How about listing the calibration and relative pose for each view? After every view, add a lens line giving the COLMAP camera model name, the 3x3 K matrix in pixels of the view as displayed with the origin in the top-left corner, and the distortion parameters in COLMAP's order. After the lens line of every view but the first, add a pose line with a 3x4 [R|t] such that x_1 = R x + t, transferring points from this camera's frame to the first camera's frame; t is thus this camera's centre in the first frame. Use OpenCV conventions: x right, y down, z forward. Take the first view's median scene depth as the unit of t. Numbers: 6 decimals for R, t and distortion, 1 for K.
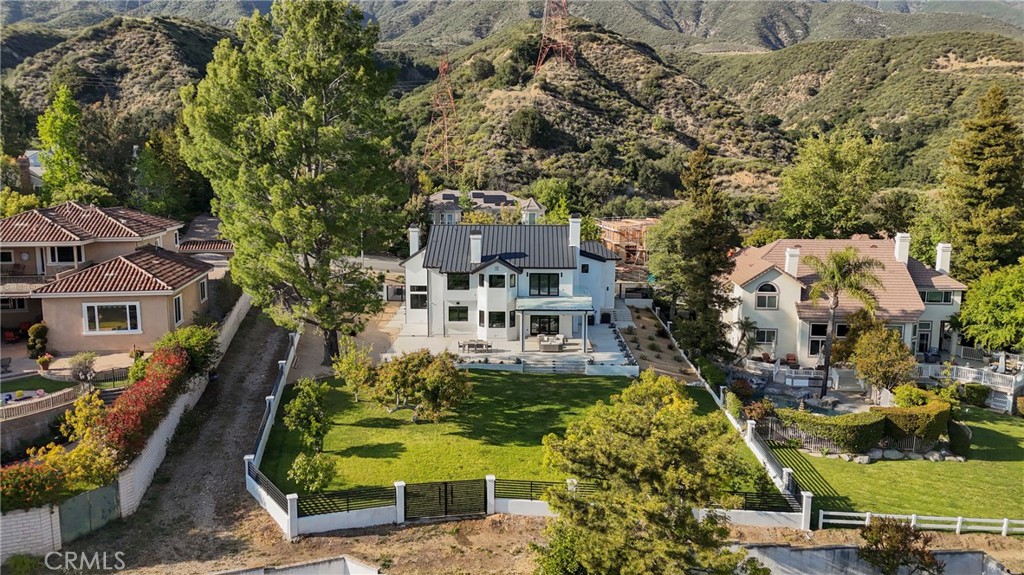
lens RADIAL K [[750.5, 0, 512.1], [0, 750.5, 293.0], [0, 0, 1]] dist [0.072957, -0.074193]
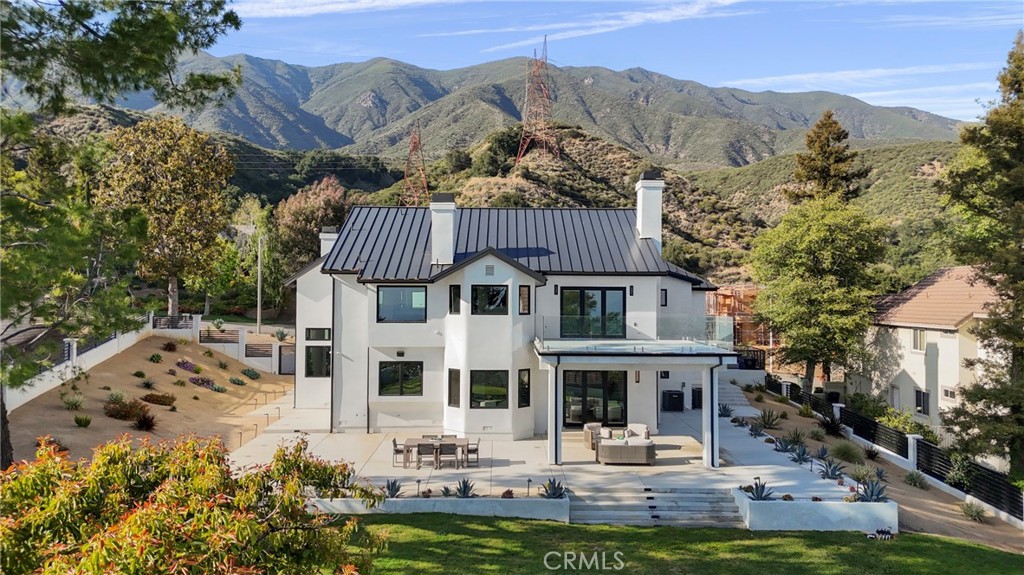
lens RADIAL K [[750.5, 0, 511.6], [0, 750.5, 291.4], [0, 0, 1]] dist [0.072957, -0.074193]
pose [[0.999466, 0.001656, 0.032644, -0.004528], [0.003588, 0.987120, -0.159943, 0.010313], [-0.032488, 0.159974, 0.986586, 0.118902]]
